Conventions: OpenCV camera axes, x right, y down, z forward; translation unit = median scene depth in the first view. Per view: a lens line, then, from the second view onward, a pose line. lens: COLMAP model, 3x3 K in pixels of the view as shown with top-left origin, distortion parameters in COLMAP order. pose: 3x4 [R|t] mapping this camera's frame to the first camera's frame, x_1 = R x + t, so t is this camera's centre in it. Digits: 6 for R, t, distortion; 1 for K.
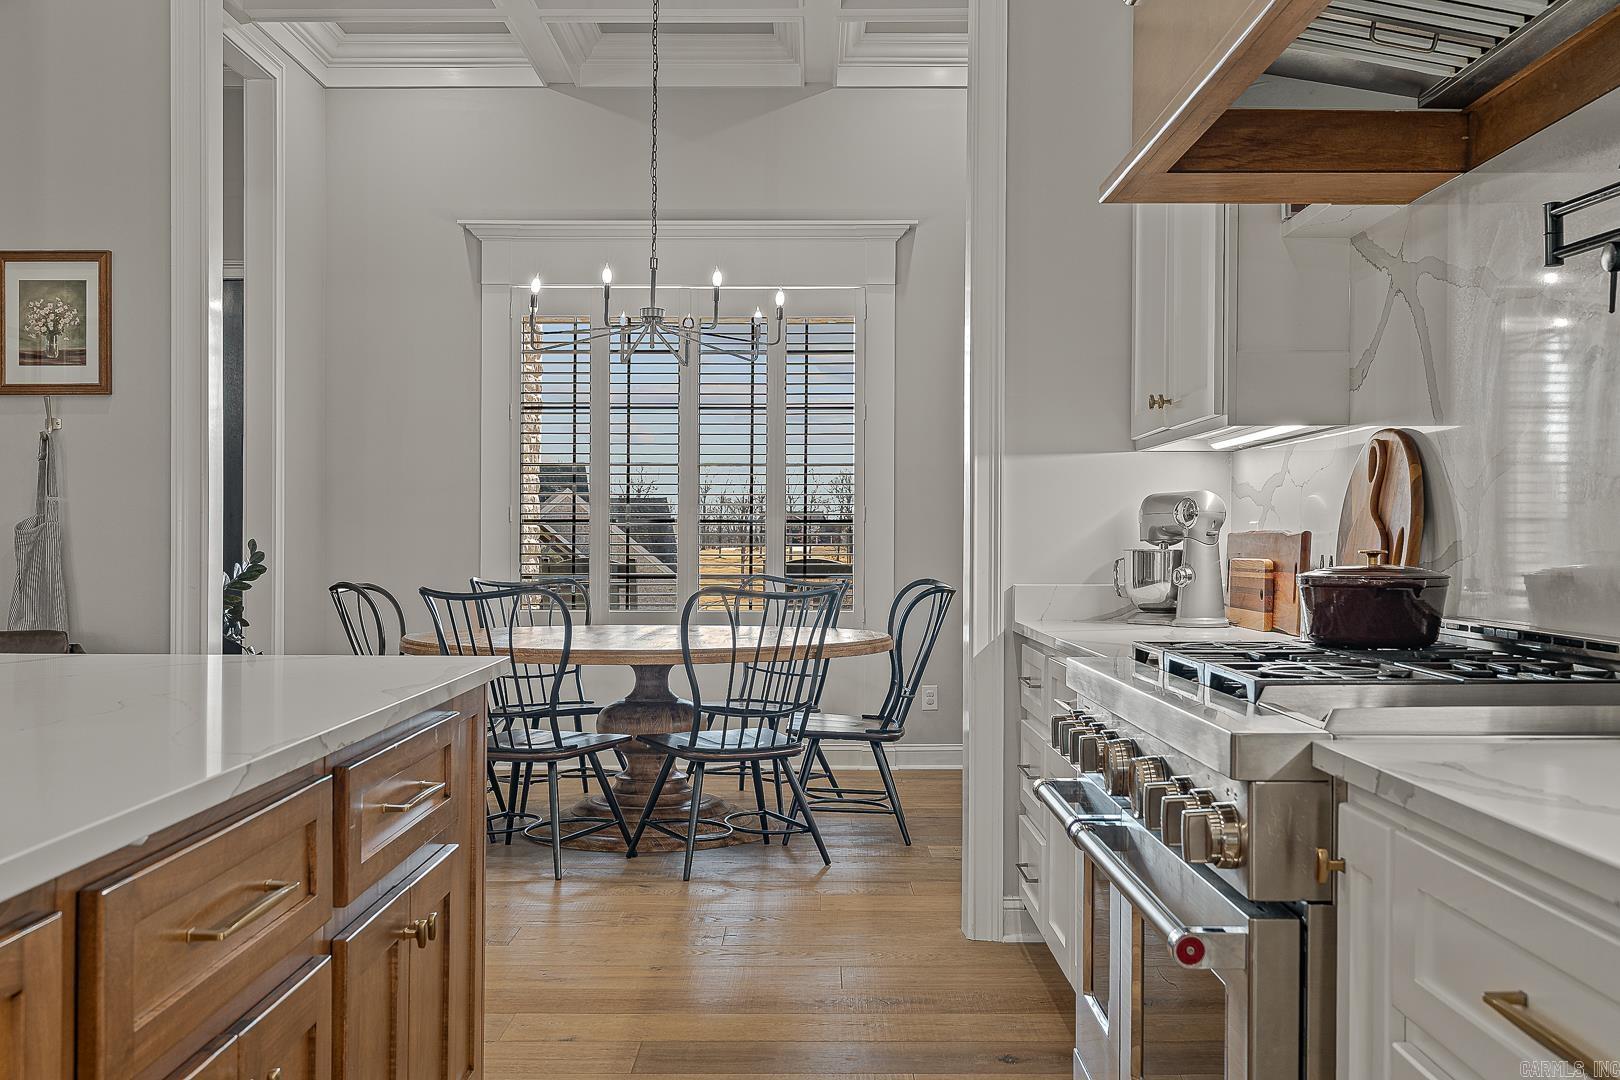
lens RADIAL K [[1628.2, 0, 810.0], [0, 1628.2, 540.0], [0, 0, 1]] dist [0.012989, 0.008830]
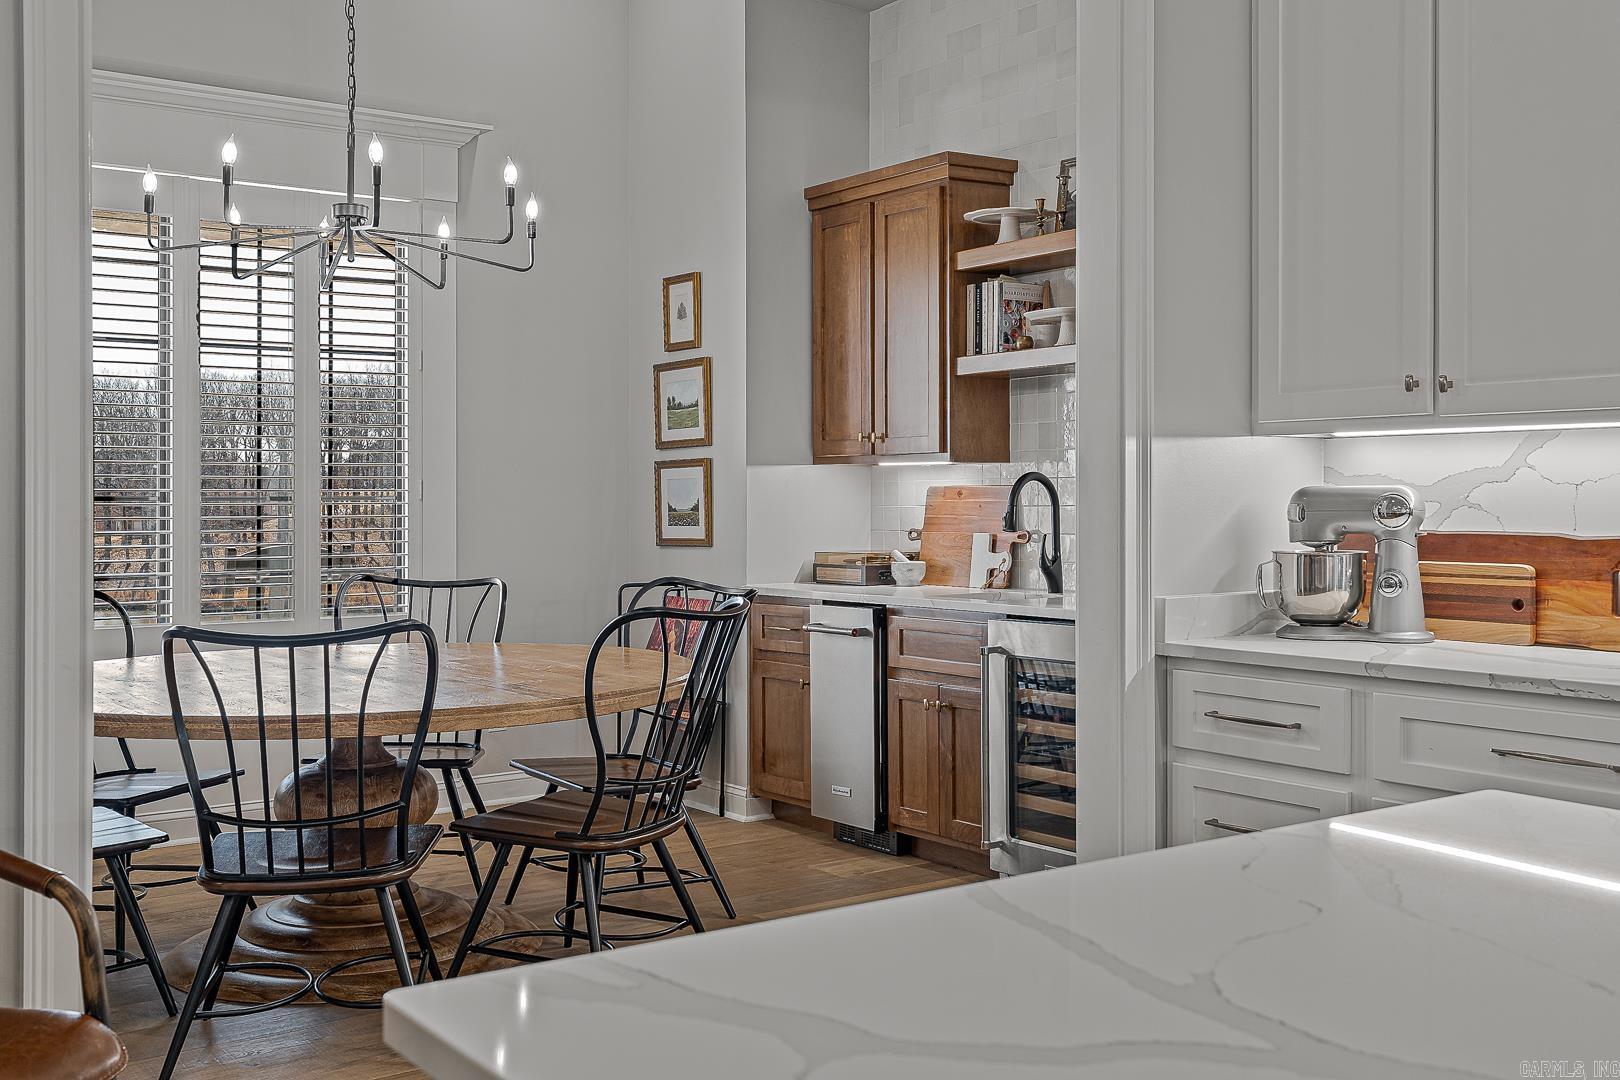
lens RADIAL K [[1616.3, 0, 813.6], [0, 1616.3, 484.0], [0, 0, 1]] dist [0.008068, 0.007392]
pose [[0.807024, -0.005365, 0.590494, -0.551575], [0.005667, 0.999983, 0.001341, -0.035536], [-0.590491, 0.002264, 0.807041, 0.505355]]
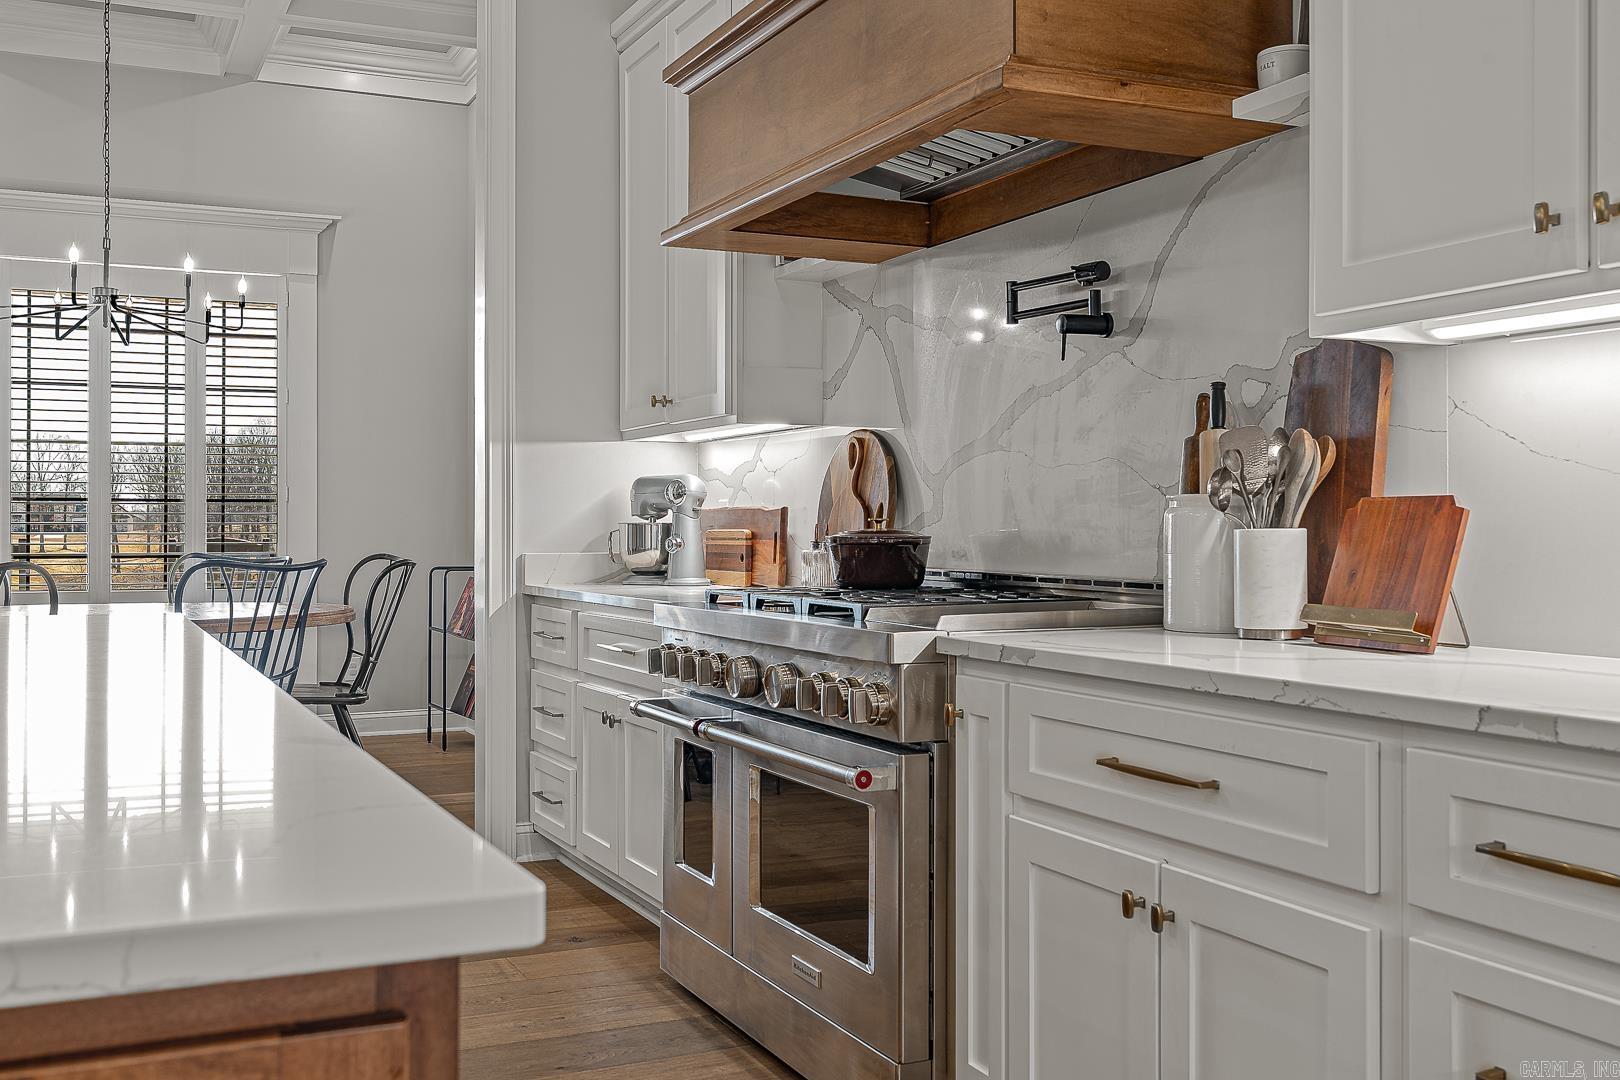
lens RADIAL K [[1616.3, 0, 813.6], [0, 1616.3, 484.0], [0, 0, 1]] dist [0.008068, 0.007392]
pose [[0.904735, 0.011030, 0.425832, -0.200804], [0.000121, 0.999658, -0.026150, 0.009143], [-0.425975, 0.023710, 0.904424, -0.147809]]
